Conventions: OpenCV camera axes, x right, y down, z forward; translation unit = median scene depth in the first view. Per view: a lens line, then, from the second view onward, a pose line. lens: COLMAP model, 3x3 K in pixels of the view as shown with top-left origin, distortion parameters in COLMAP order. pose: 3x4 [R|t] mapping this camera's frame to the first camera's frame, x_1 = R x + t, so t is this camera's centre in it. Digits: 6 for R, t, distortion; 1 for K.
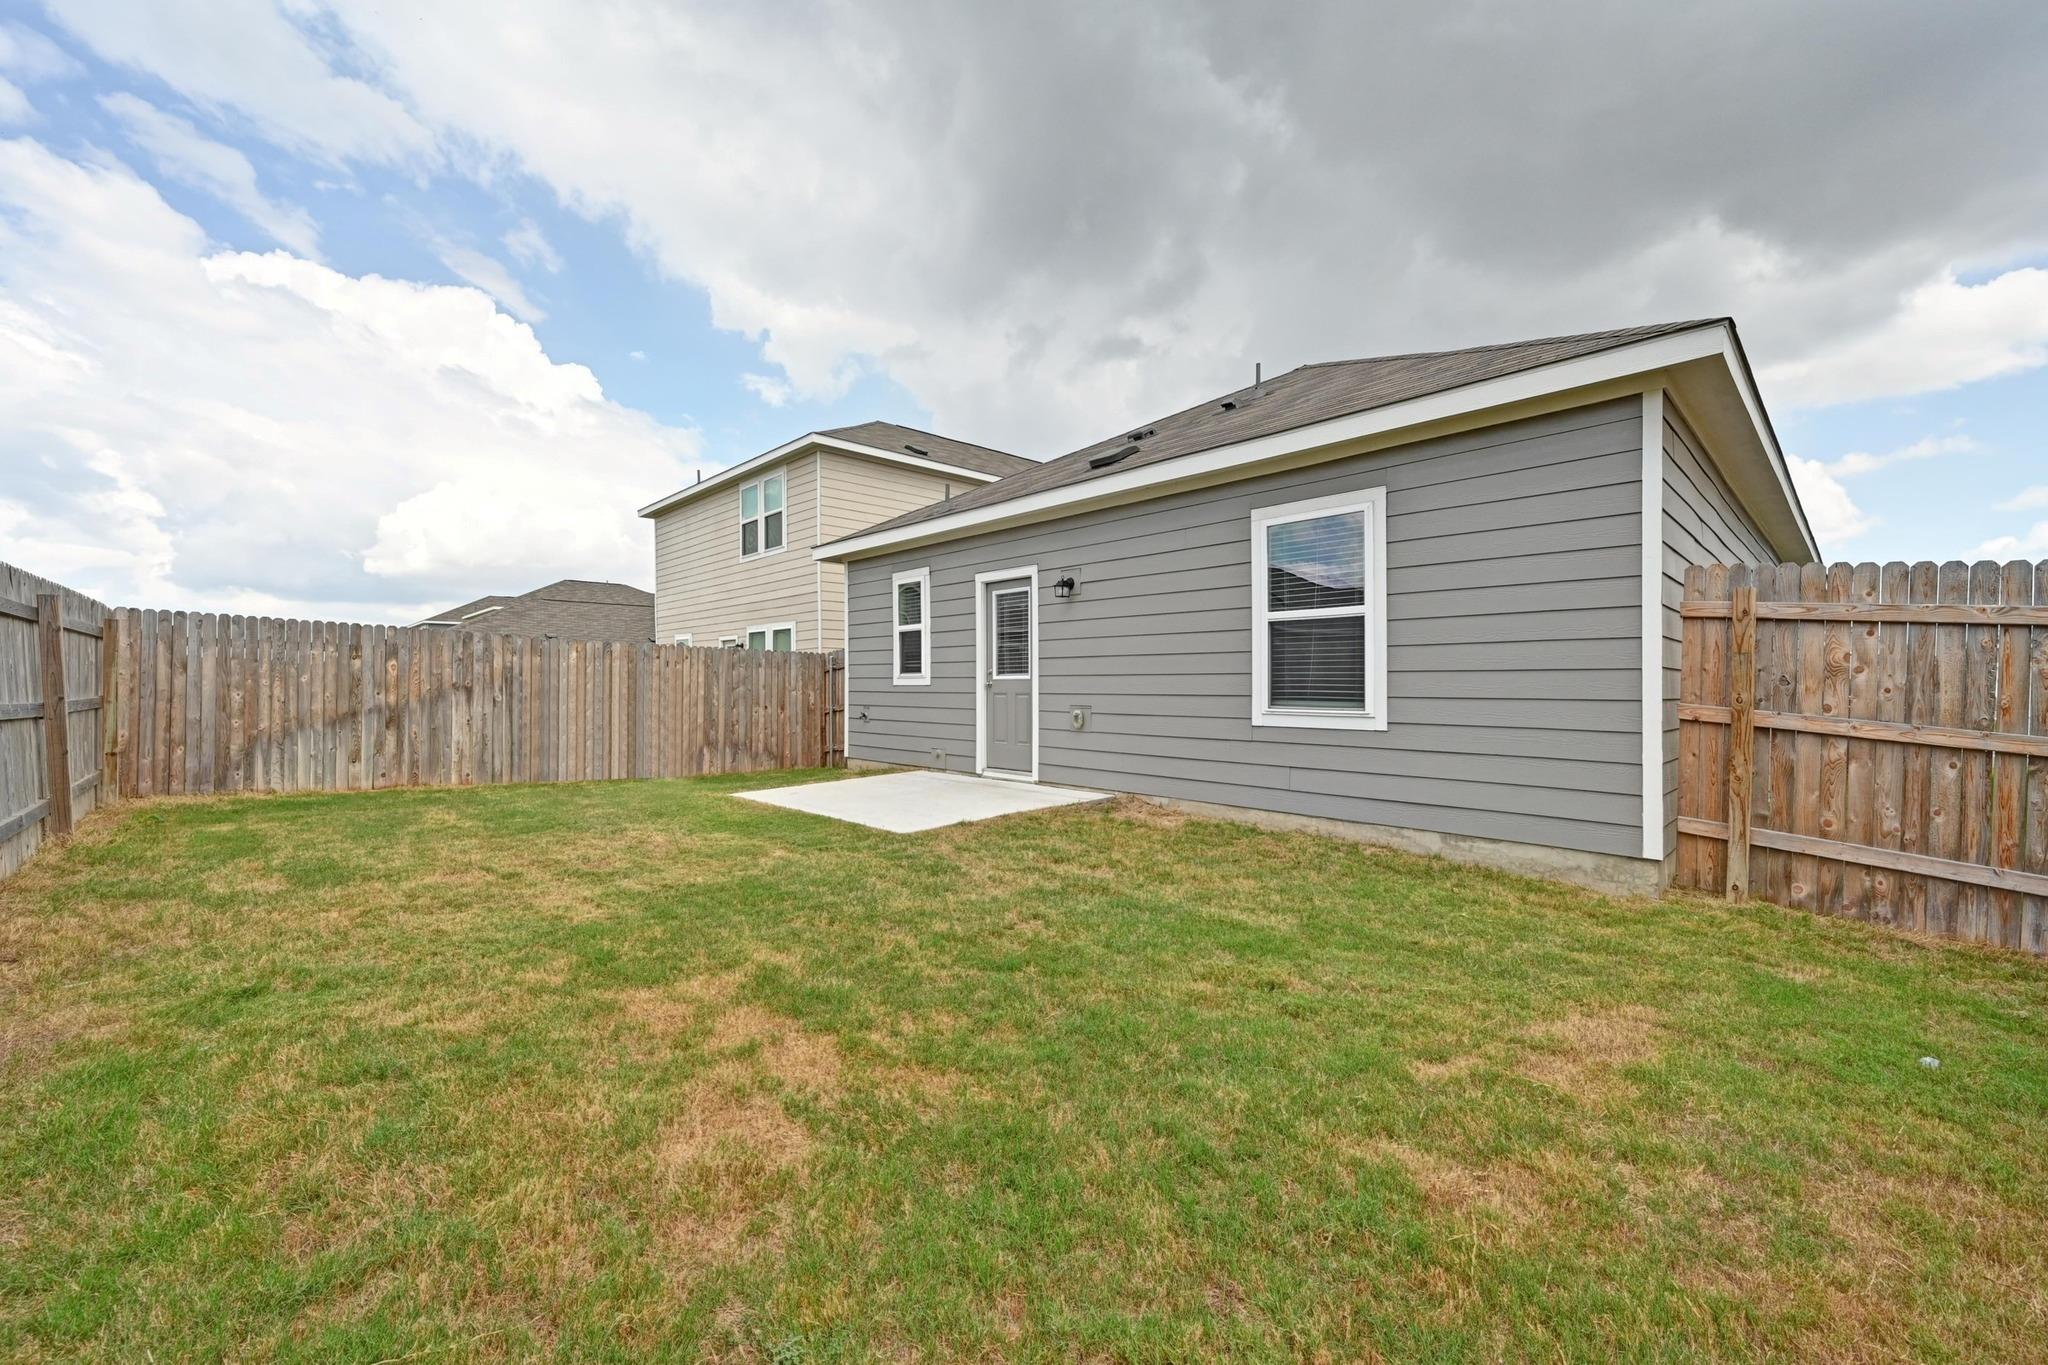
lens RADIAL K [[802.0, 0, 1037.2], [0, 802.0, 689.6], [0, 0, 1]] dist [-0.009702, -0.000429]
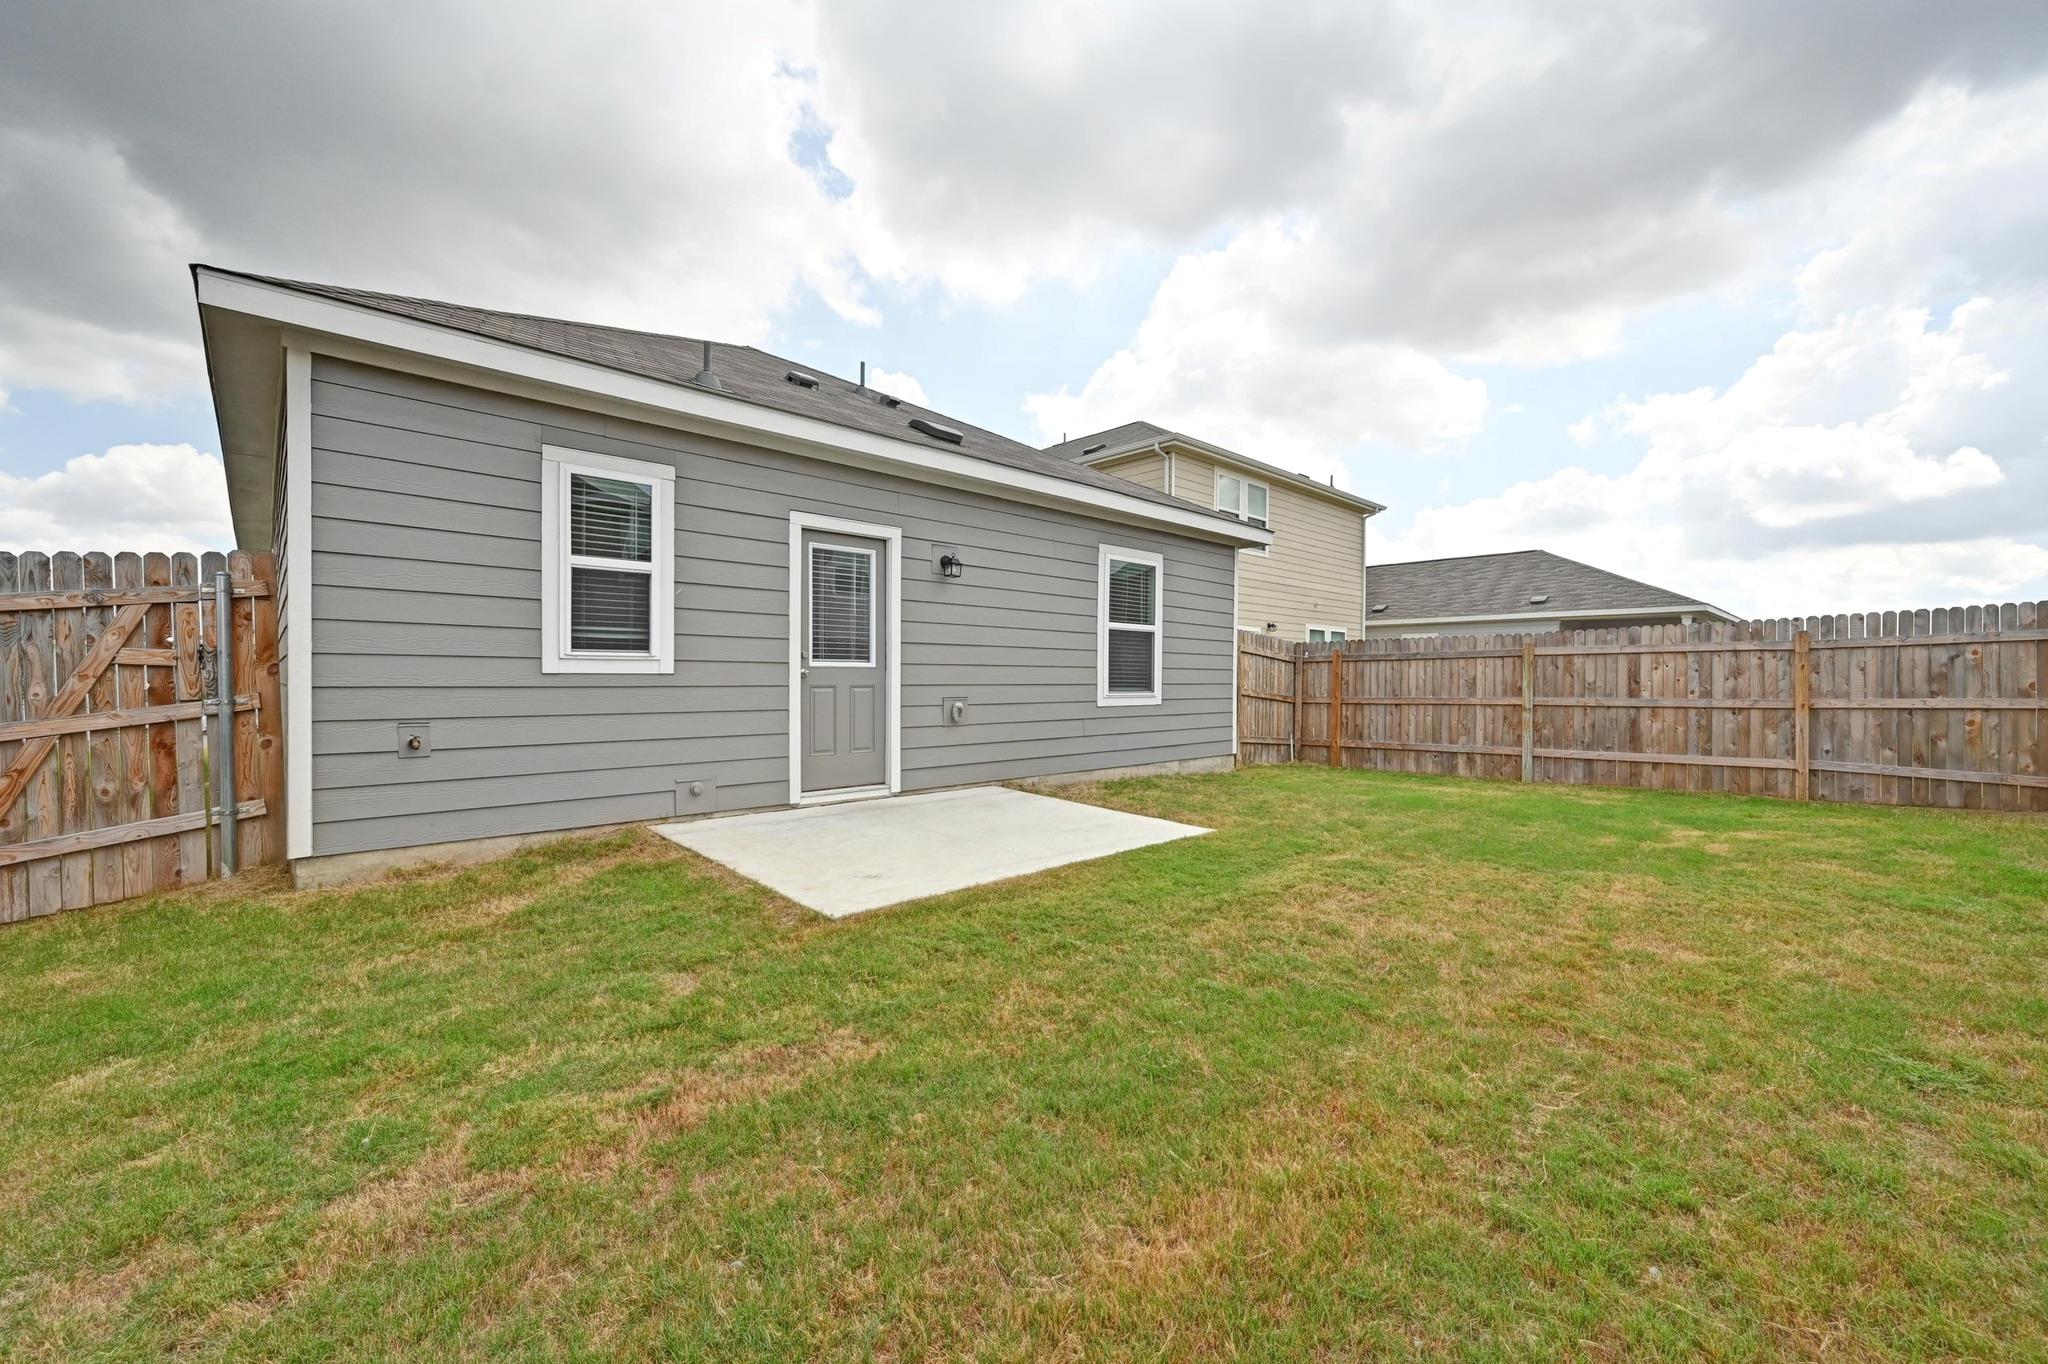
lens RADIAL K [[802.0, 0, 1032.9], [0, 802.0, 691.6], [0, 0, 1]] dist [-0.009702, -0.000429]
pose [[0.006689, -0.020351, 0.999771, -0.763737], [0.000664, 0.999793, 0.020347, -0.004837], [-0.999977, 0.000528, 0.006702, 0.799096]]
